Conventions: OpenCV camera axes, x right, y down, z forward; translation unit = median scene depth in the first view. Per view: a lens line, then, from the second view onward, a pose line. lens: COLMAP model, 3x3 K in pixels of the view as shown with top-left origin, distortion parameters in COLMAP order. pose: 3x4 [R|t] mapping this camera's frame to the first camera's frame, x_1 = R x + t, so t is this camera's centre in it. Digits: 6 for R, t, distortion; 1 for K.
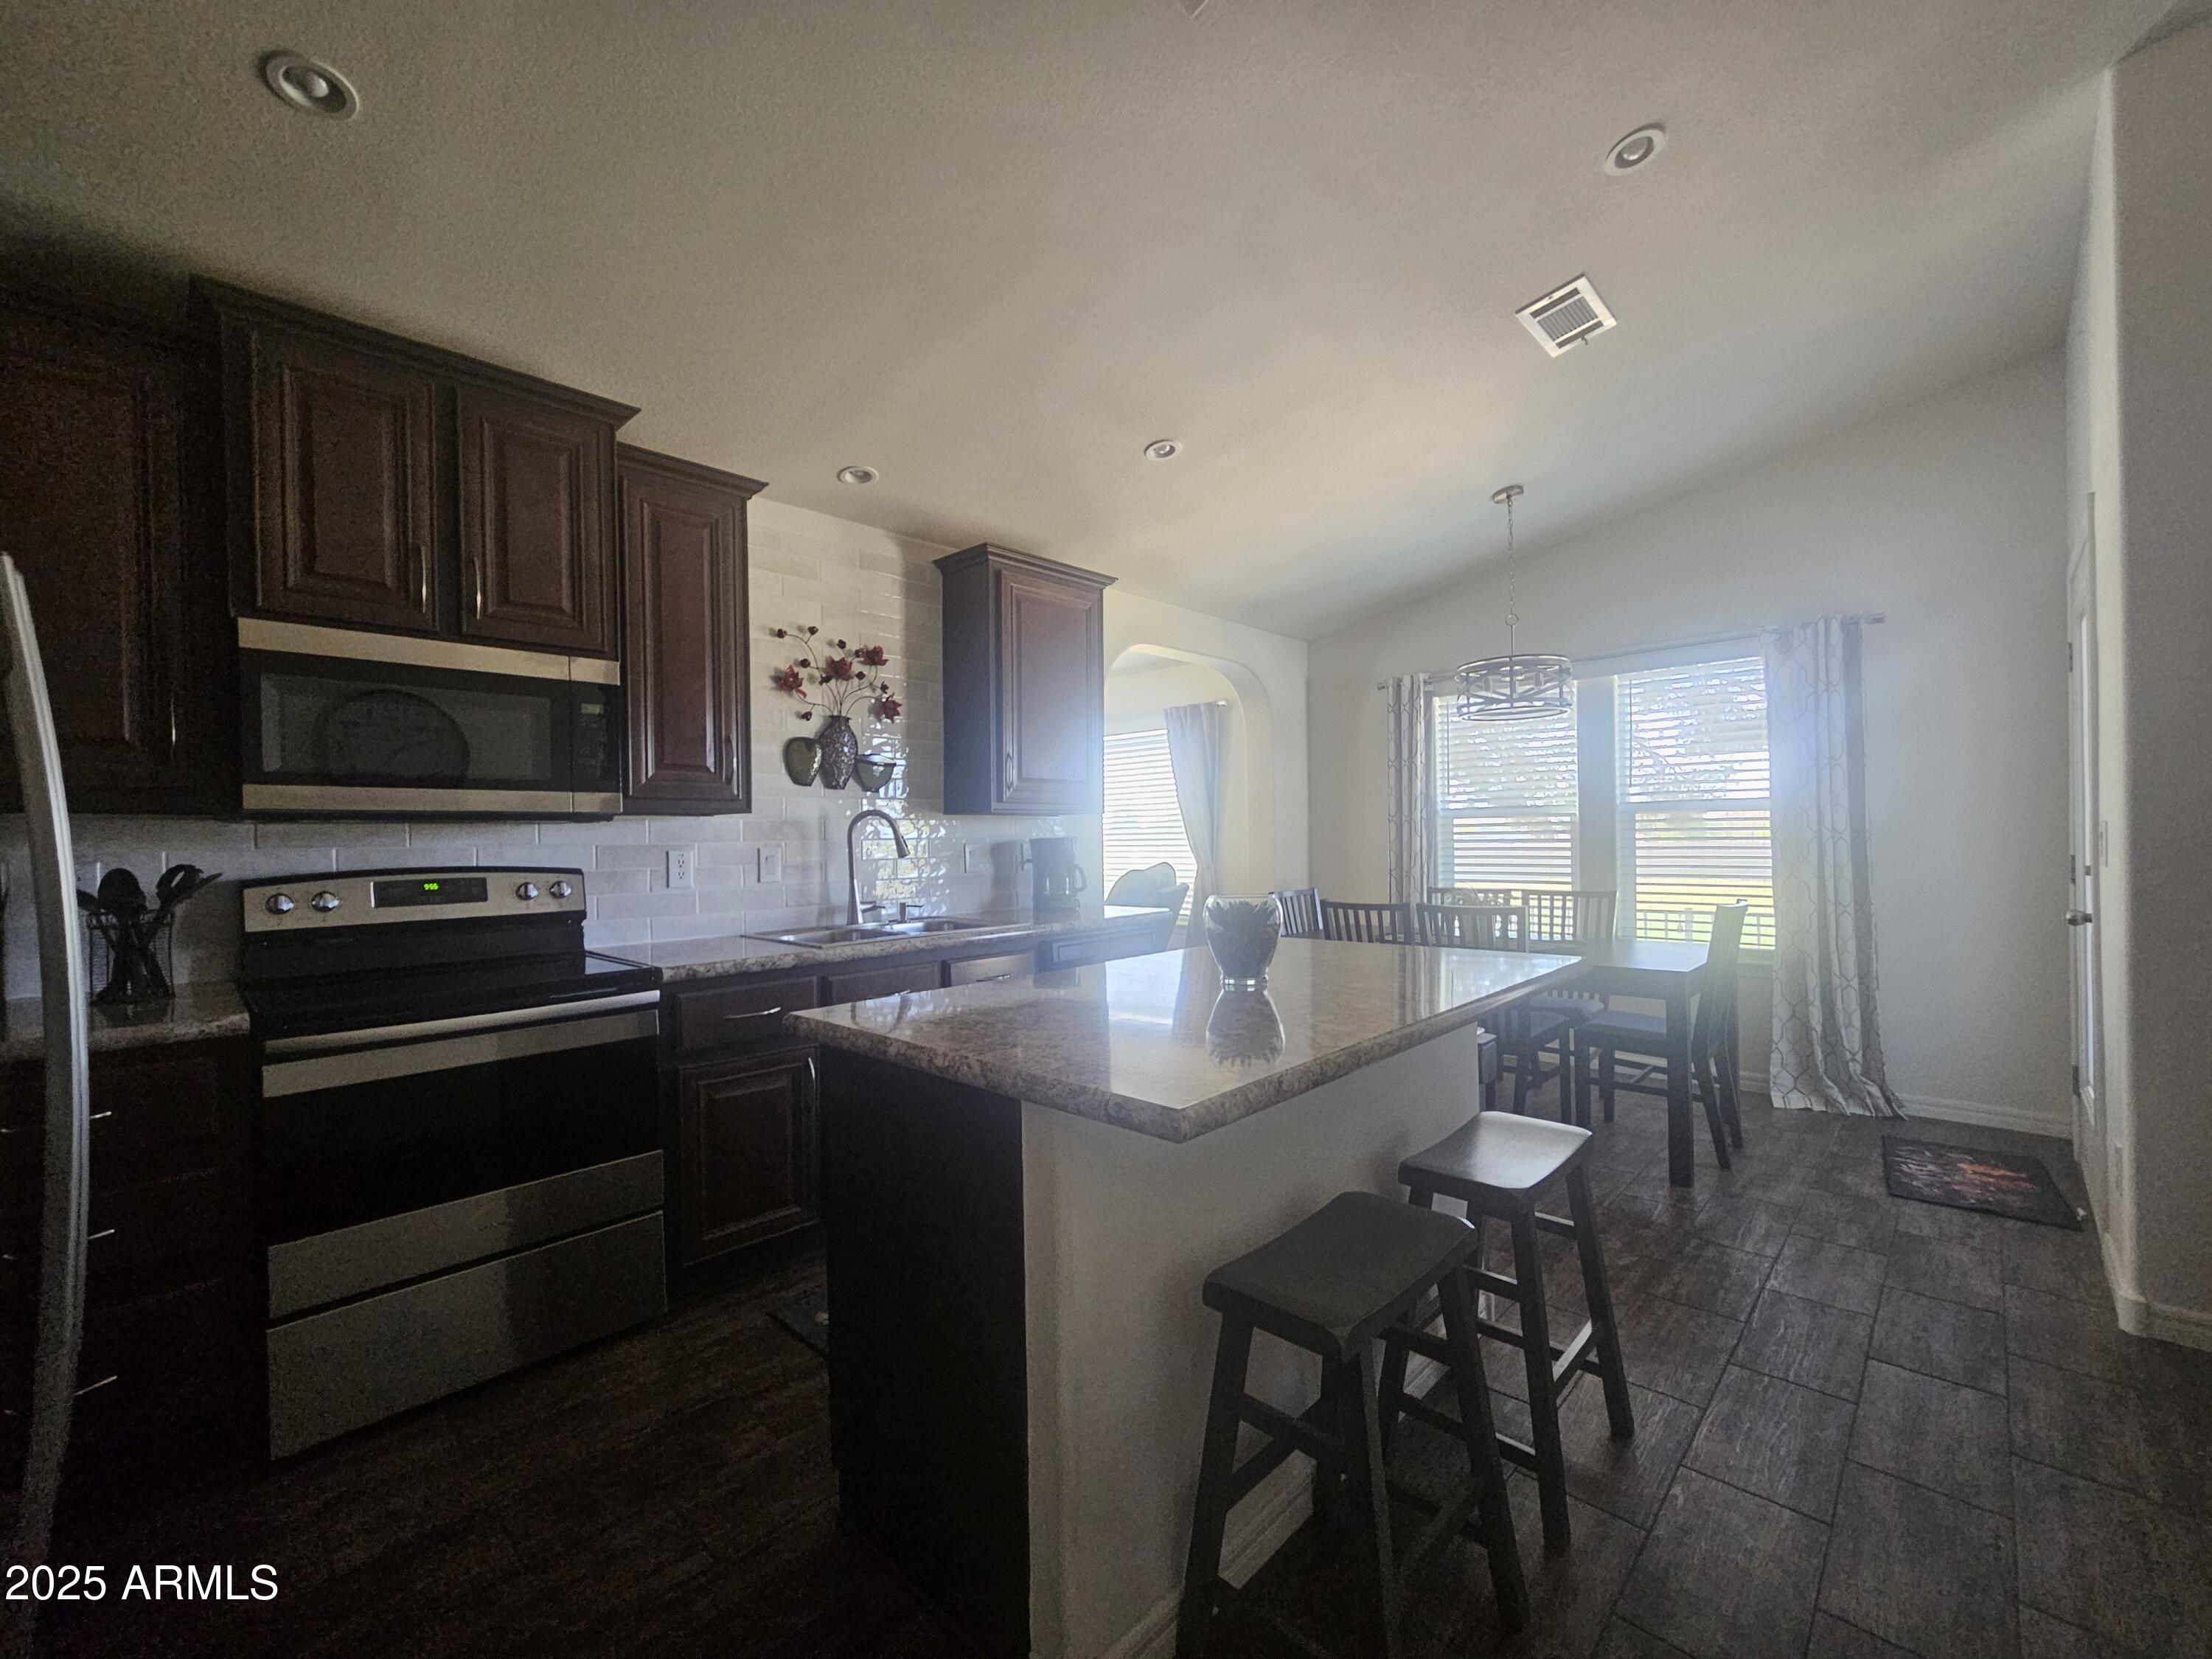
lens RADIAL K [[912.6, 0, 1101.7], [0, 912.6, 842.9], [0, 0, 1]] dist [-0.001043, 0.002295]
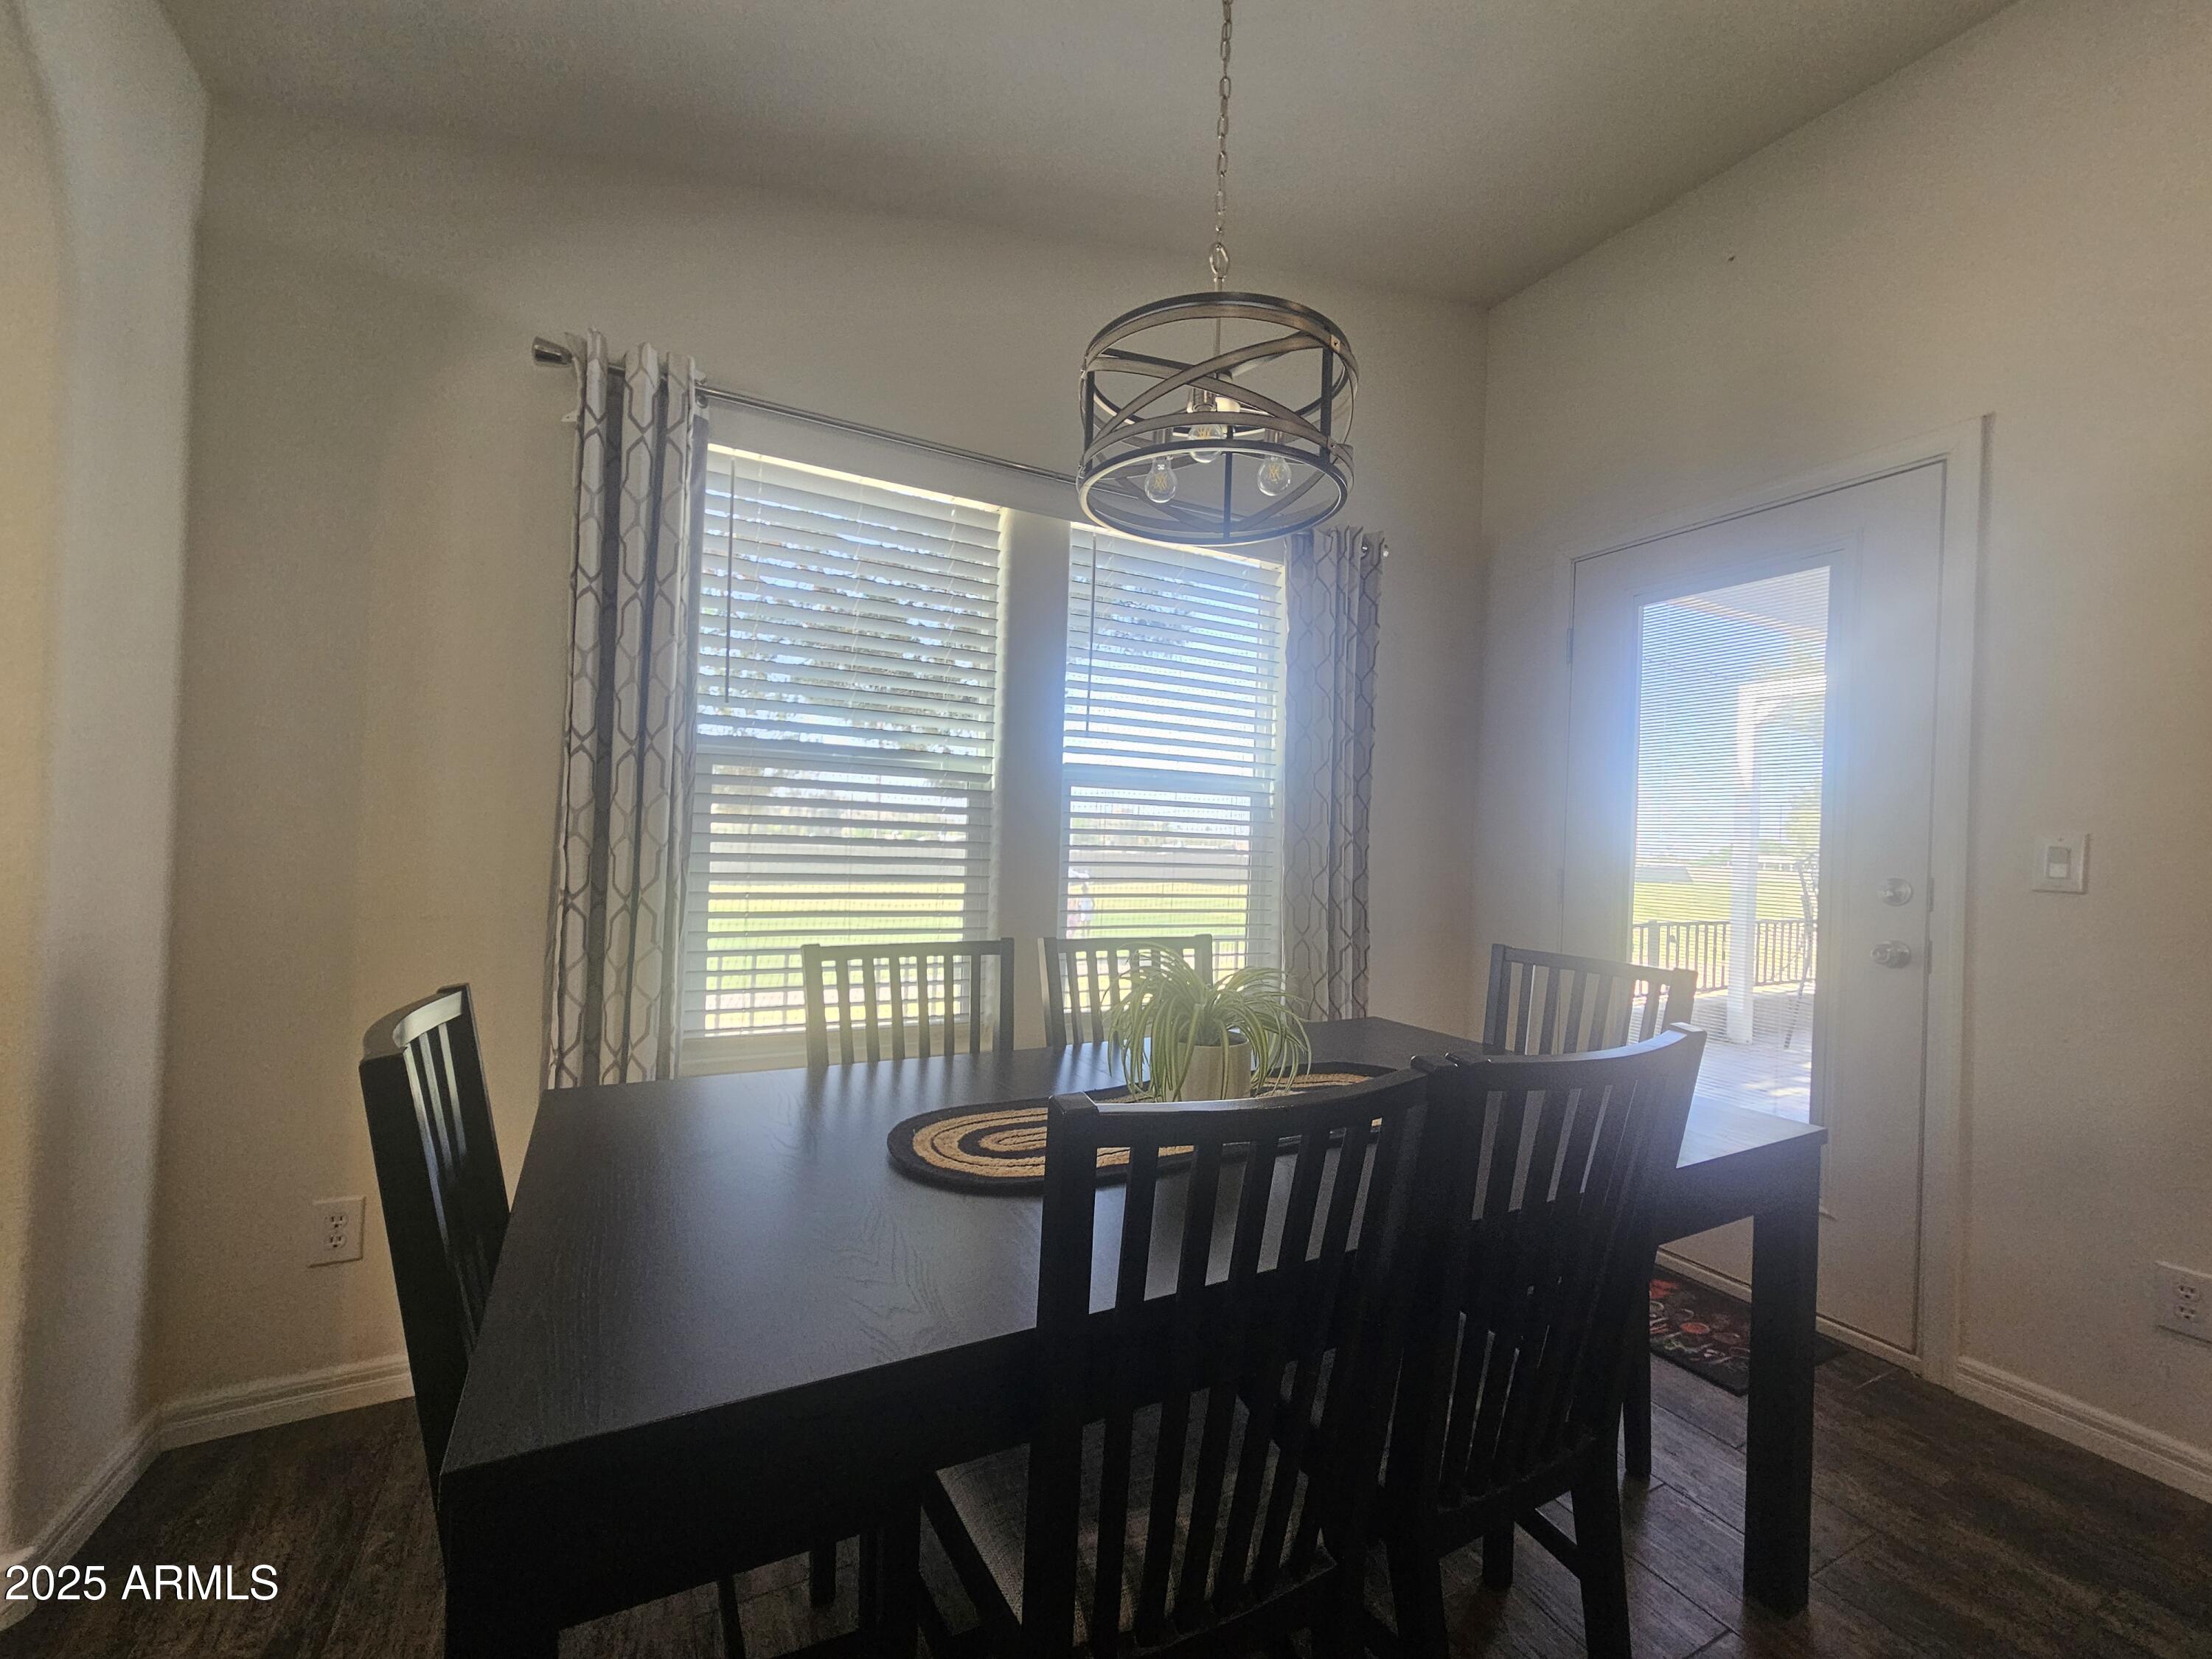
lens RADIAL K [[912.6, 0, 1101.7], [0, 912.6, 842.9], [0, 0, 1]] dist [-0.001043, 0.002295]
pose [[0.313924, 0.037344, 0.948714, 0.042993], [-0.029676, 0.999124, -0.029509, 0.013233], [-0.948984, -0.018890, 0.314757, 0.555328]]
